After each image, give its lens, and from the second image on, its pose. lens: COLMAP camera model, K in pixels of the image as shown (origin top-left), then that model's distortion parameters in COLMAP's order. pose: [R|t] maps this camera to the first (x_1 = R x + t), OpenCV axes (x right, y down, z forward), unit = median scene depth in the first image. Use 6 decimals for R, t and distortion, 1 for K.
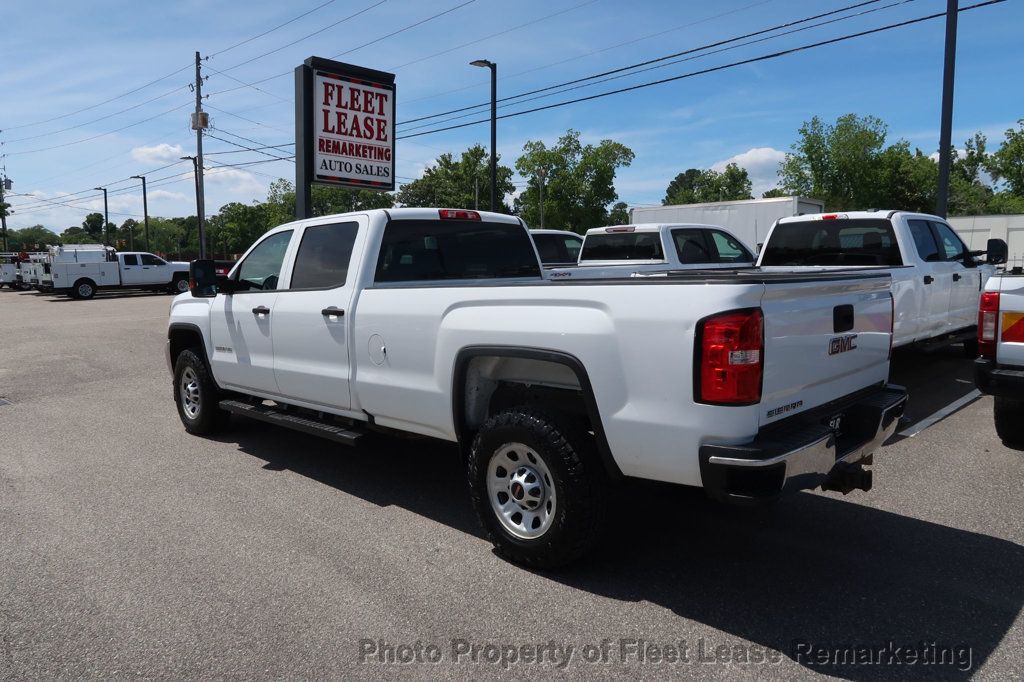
lens RADIAL K [[710.5, 0, 507.9], [0, 710.5, 337.3], [0, 0, 1]] dist [-0.037209, 0.019364]
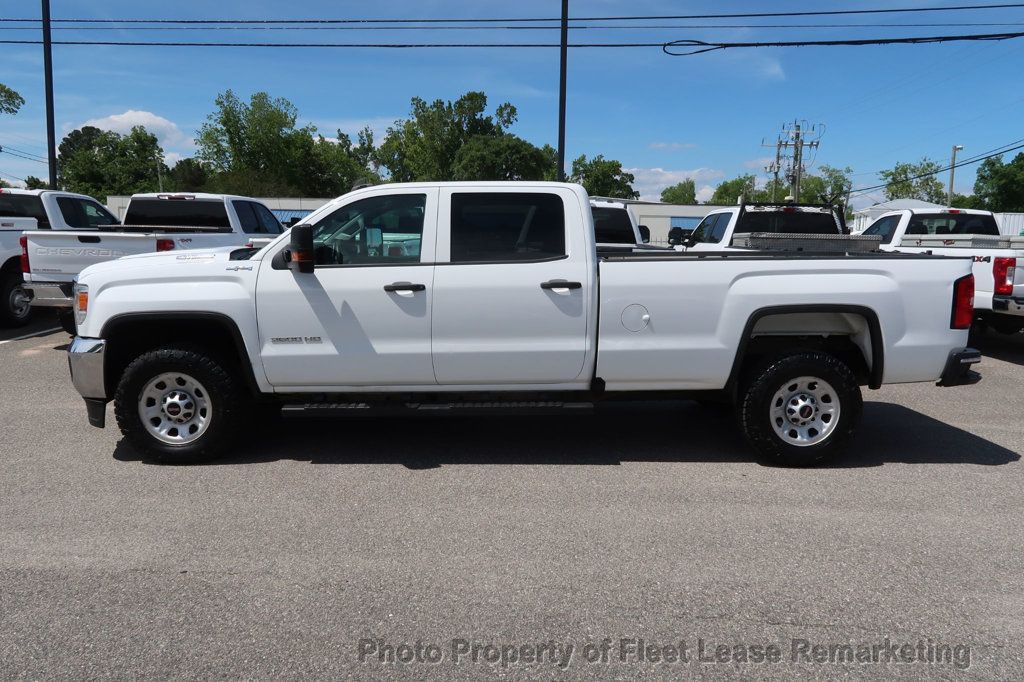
lens RADIAL K [[710.5, 0, 505.6], [0, 710.5, 341.0], [0, 0, 1]] dist [-0.037209, 0.019364]
pose [[0.688265, -0.082588, 0.720743, -0.276615], [0.051093, 0.996550, 0.065401, -0.007151], [-0.723658, -0.008188, 0.690110, 0.101189]]
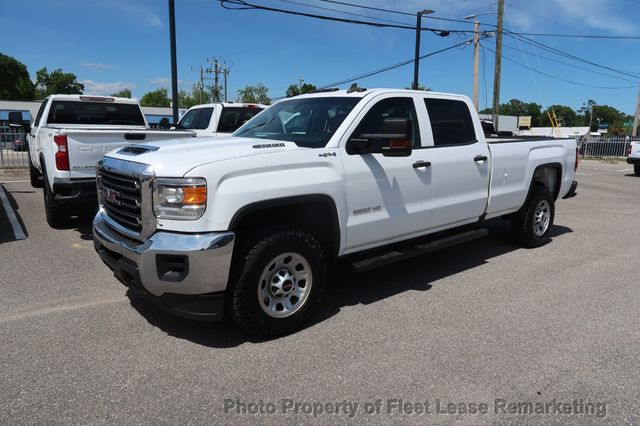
lens RADIAL K [[444.0, 0, 316.0], [0, 444.0, 212.7], [0, 0, 1]] dist [-0.037209, 0.019364]
pose [[0.092437, -0.163831, 0.982148, -0.348089], [0.087835, 0.983868, 0.155851, -0.027994], [-0.991837, 0.071860, 0.105336, 0.345331]]
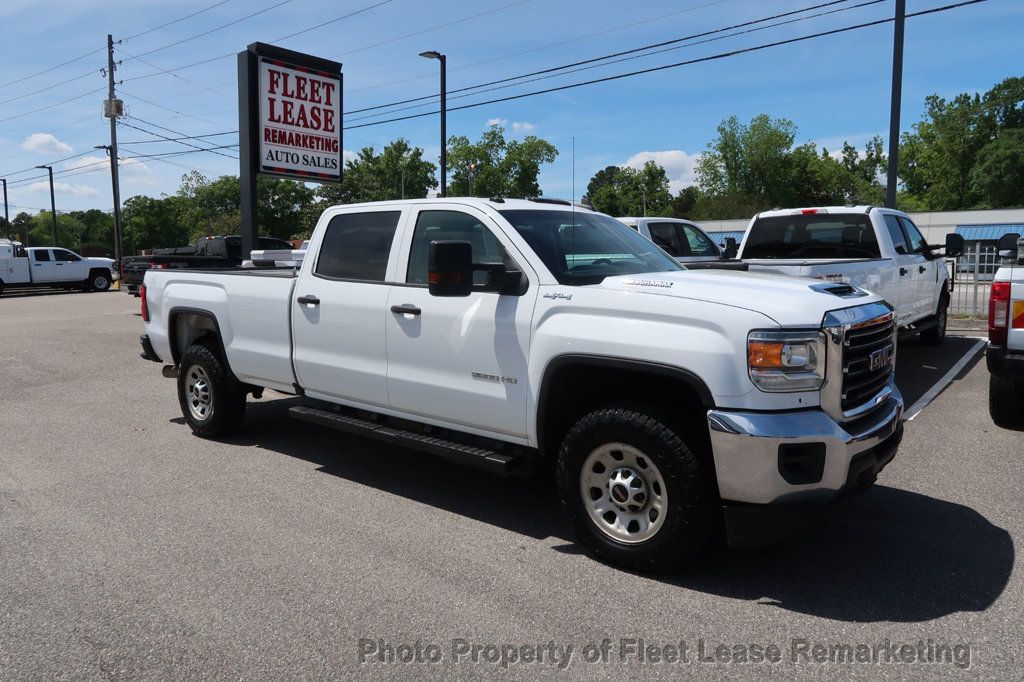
lens RADIAL K [[710.5, 0, 509.3], [0, 710.5, 338.5], [0, 0, 1]] dist [-0.037209, 0.019364]
pose [[0.993347, -0.013664, 0.114350, -0.049939], [0.012808, 0.999884, 0.008217, 0.000888], [-0.114449, -0.006698, 0.993407, 0.007899]]
